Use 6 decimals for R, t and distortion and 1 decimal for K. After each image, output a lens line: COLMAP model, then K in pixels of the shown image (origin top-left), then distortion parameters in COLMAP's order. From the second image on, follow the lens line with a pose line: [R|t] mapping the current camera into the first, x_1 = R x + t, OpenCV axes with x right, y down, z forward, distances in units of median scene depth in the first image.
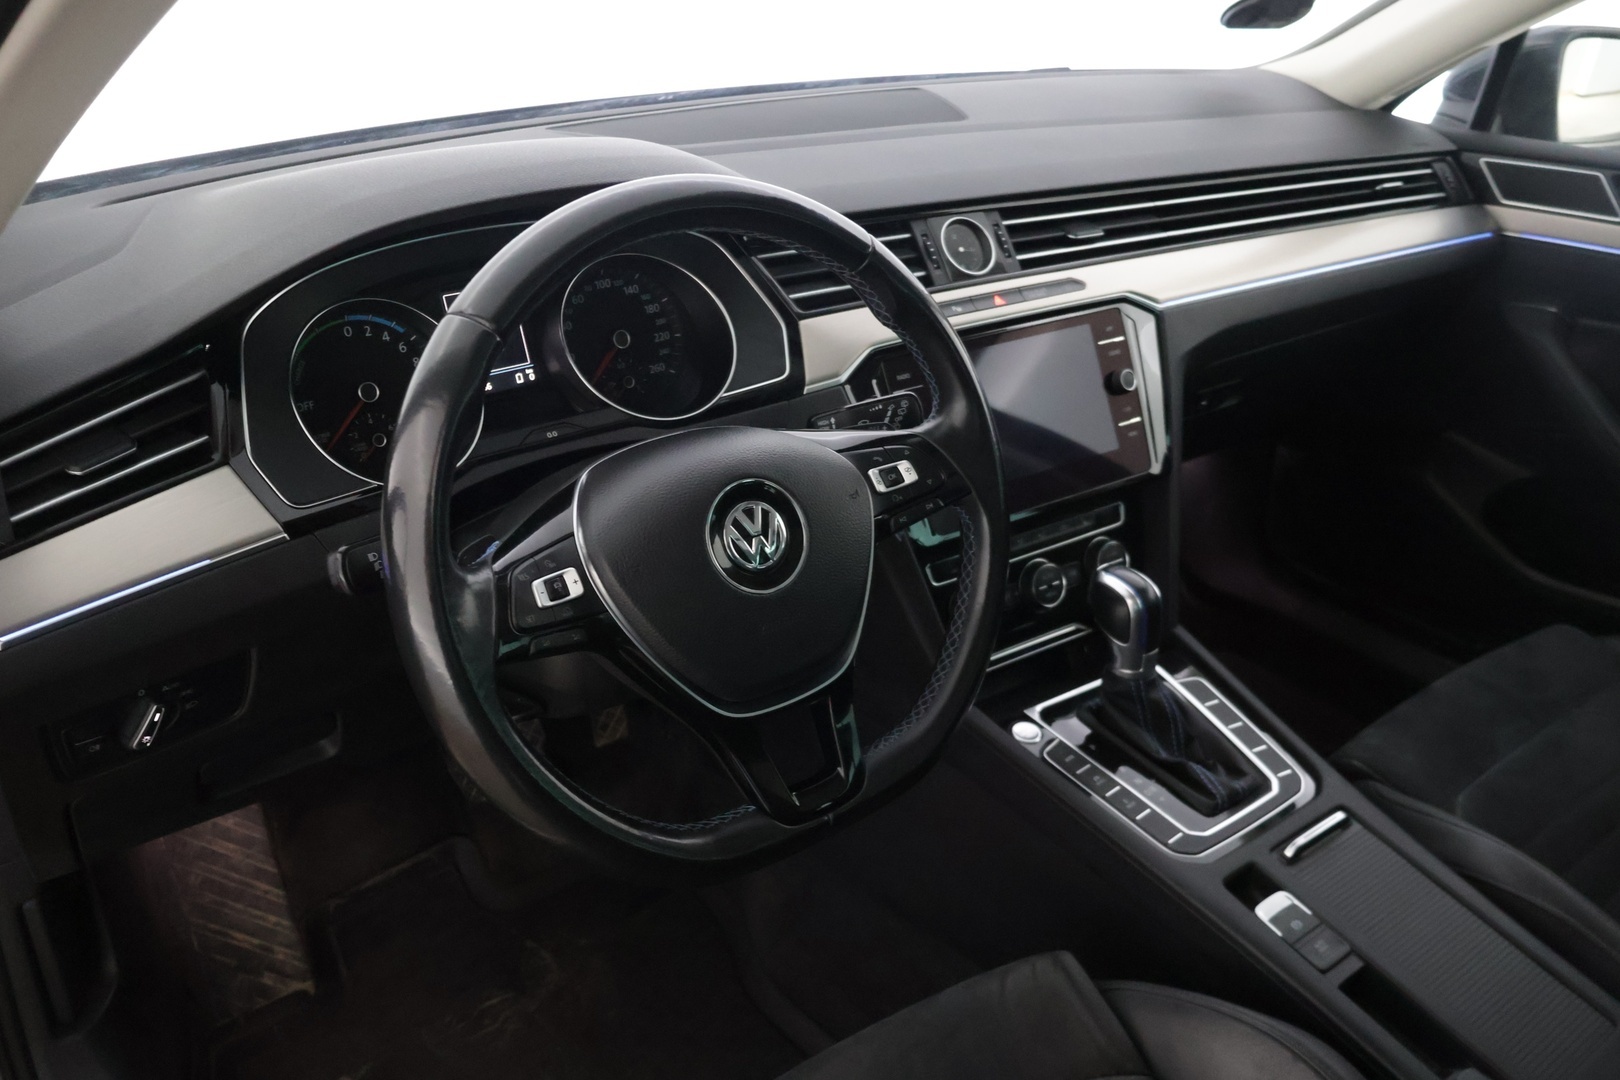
lens RADIAL K [[1334.4, 0, 802.1], [0, 1334.4, 538.3], [0, 0, 1]] dist [-0.004804, -0.009191]
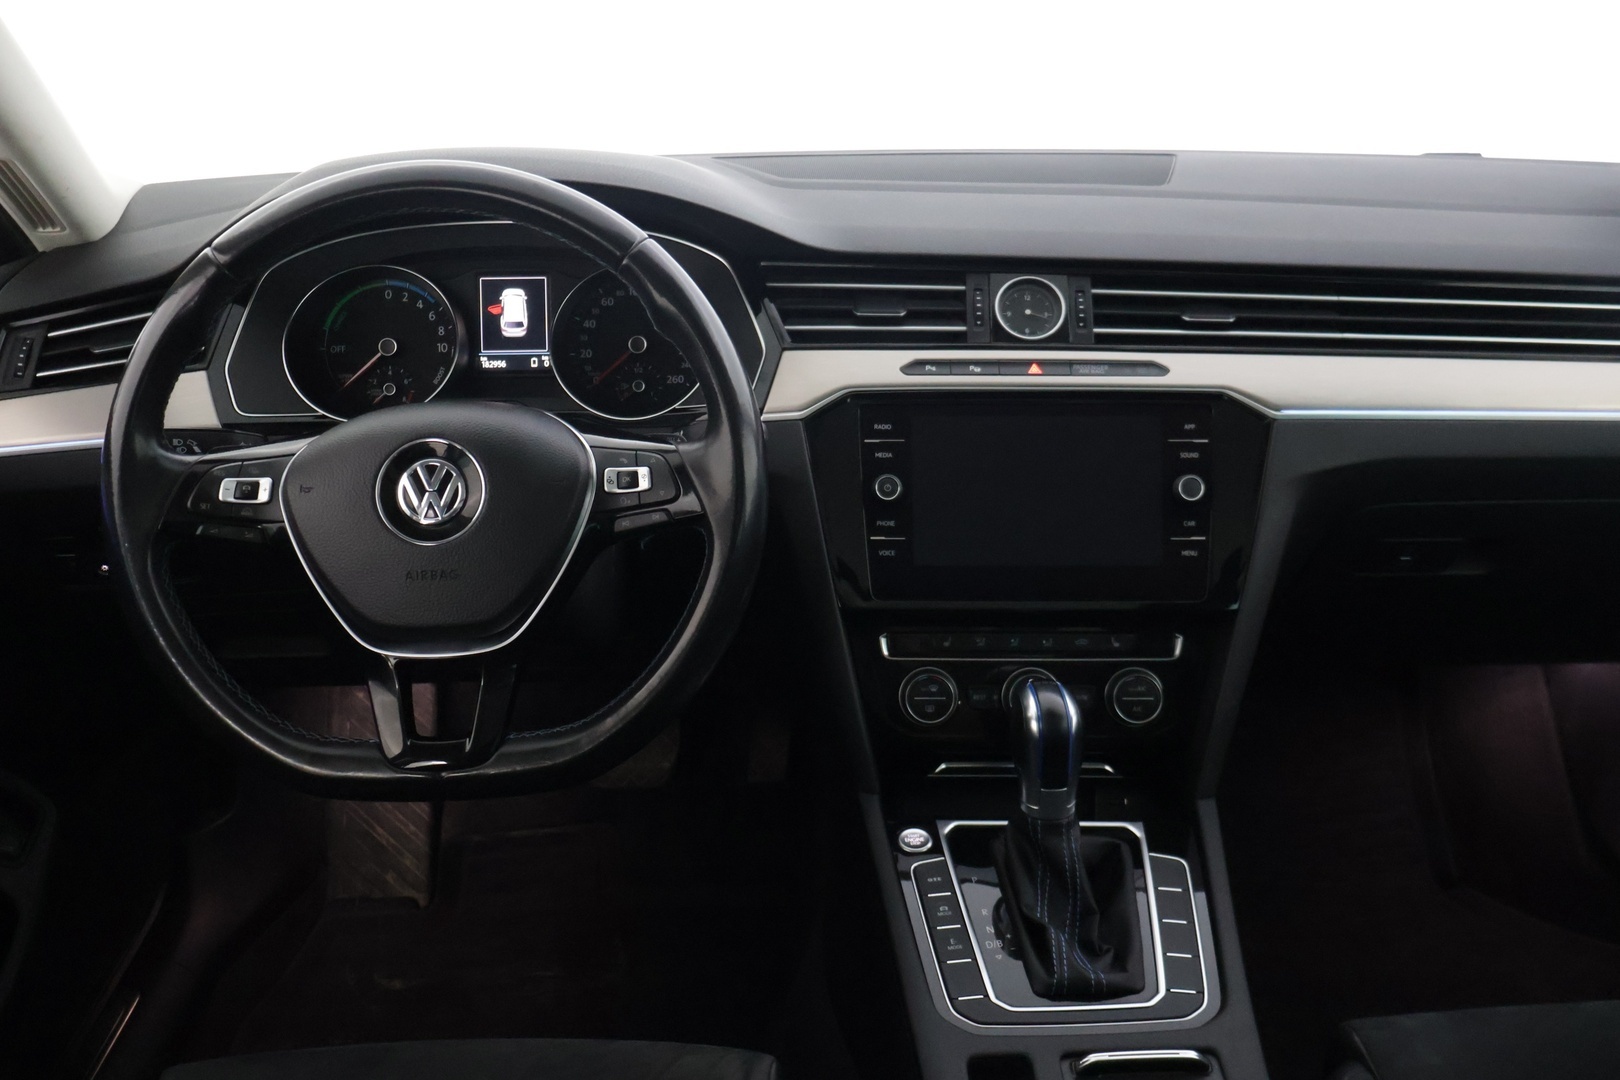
lens RADIAL K [[1446.0, 0, 810.7], [0, 1446.0, 530.8], [0, 0, 1]] dist [0.008500, -0.003431]
pose [[0.824262, 0.197800, -0.530535, 0.585631], [-0.247941, 0.968475, -0.024133, -0.012967], [0.509036, 0.151433, 0.847319, 0.122170]]
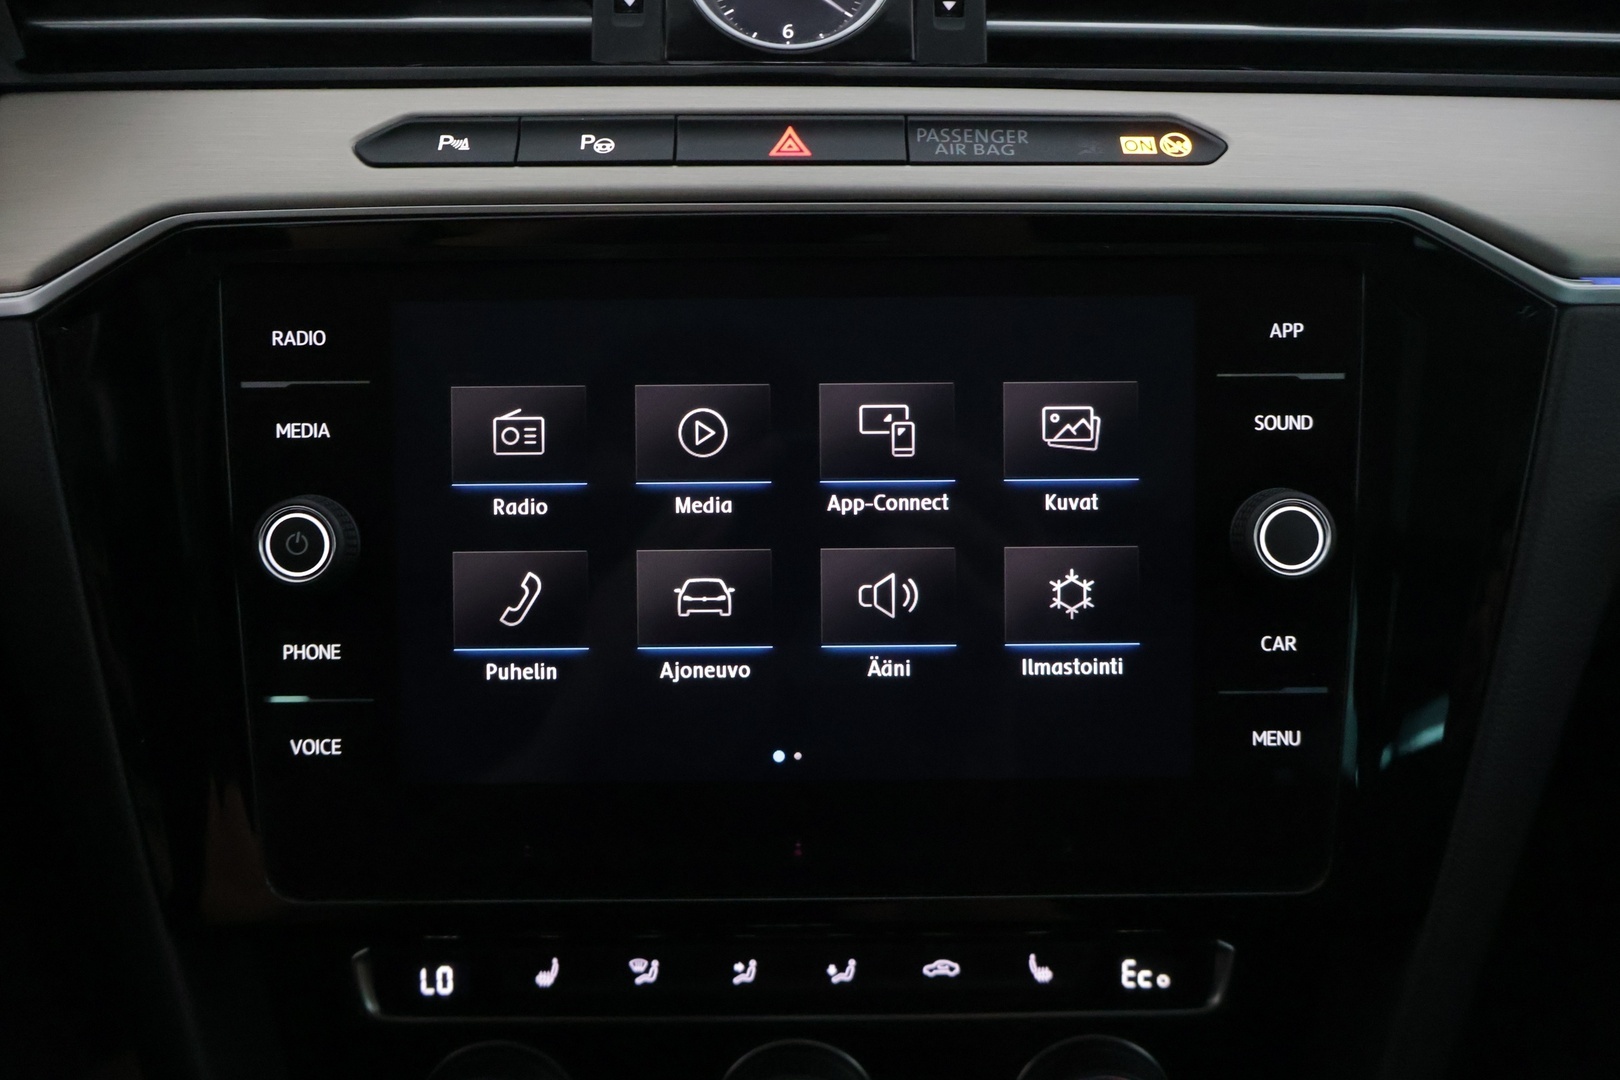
lens RADIAL K [[1336.2, 0, 802.1], [0, 1336.2, 549.3], [0, 0, 1]] dist [-0.007790, -0.006096]
pose [[0.833749, 0.257444, -0.488451, 0.319488], [-0.239424, 0.965719, 0.100315, -0.131308], [0.497532, 0.033309, 0.866806, 0.799963]]
